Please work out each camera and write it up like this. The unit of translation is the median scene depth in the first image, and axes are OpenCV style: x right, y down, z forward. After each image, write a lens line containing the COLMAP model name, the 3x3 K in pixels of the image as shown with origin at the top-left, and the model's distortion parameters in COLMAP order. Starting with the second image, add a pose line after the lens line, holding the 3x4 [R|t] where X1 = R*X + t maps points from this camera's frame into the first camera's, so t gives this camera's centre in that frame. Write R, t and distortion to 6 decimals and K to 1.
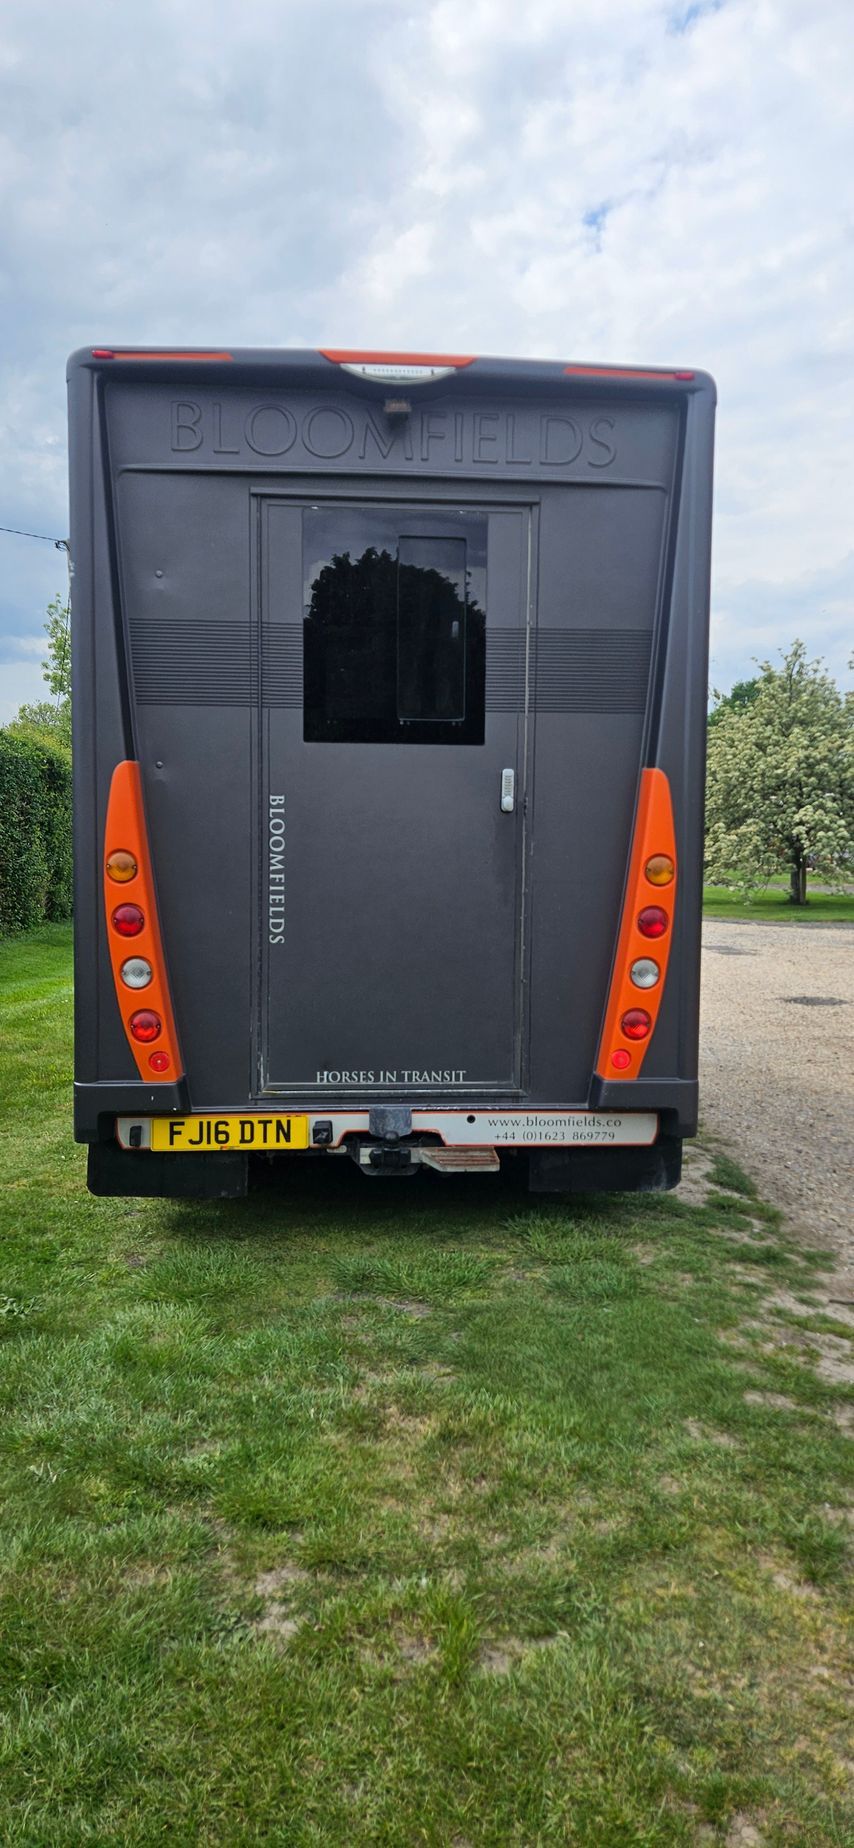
lens RADIAL K [[1317.1, 0, 426.4], [0, 1317.1, 925.4], [0, 0, 1]] dist [0.013712, -0.008149]
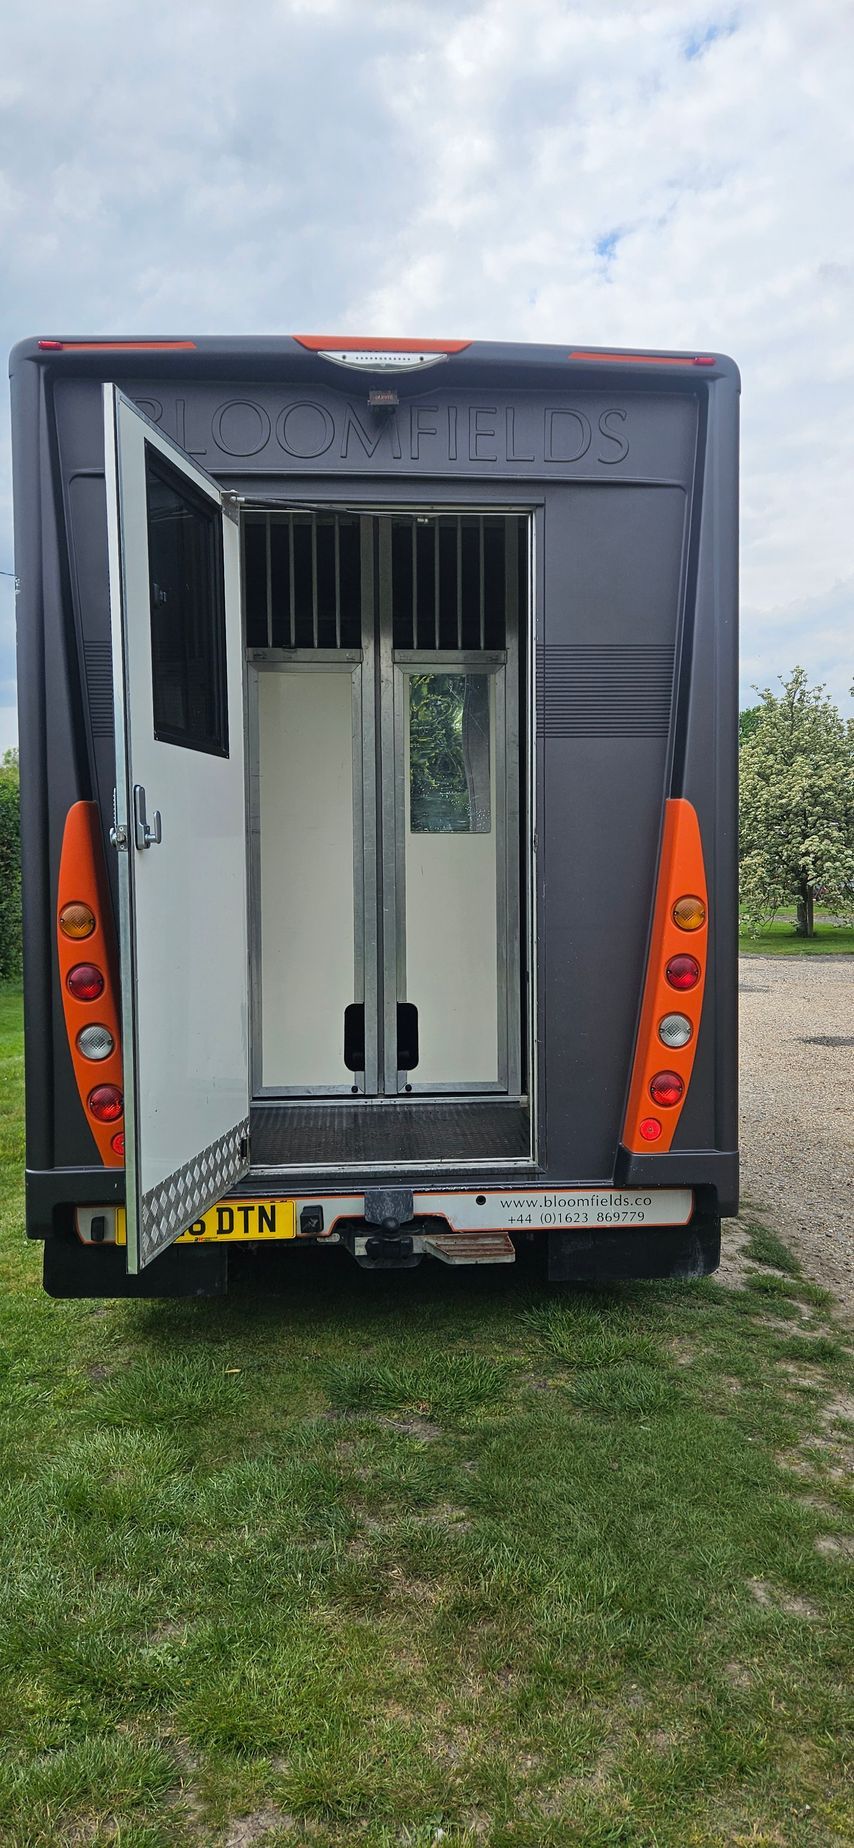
lens RADIAL K [[1317.1, 0, 427.7], [0, 1317.1, 920.8], [0, 0, 1]] dist [0.013712, -0.008149]
pose [[0.999830, -0.018137, 0.003320, -0.001099], [0.018230, 0.999368, -0.030505, -0.013764], [-0.002765, 0.030560, 0.999529, 0.121057]]
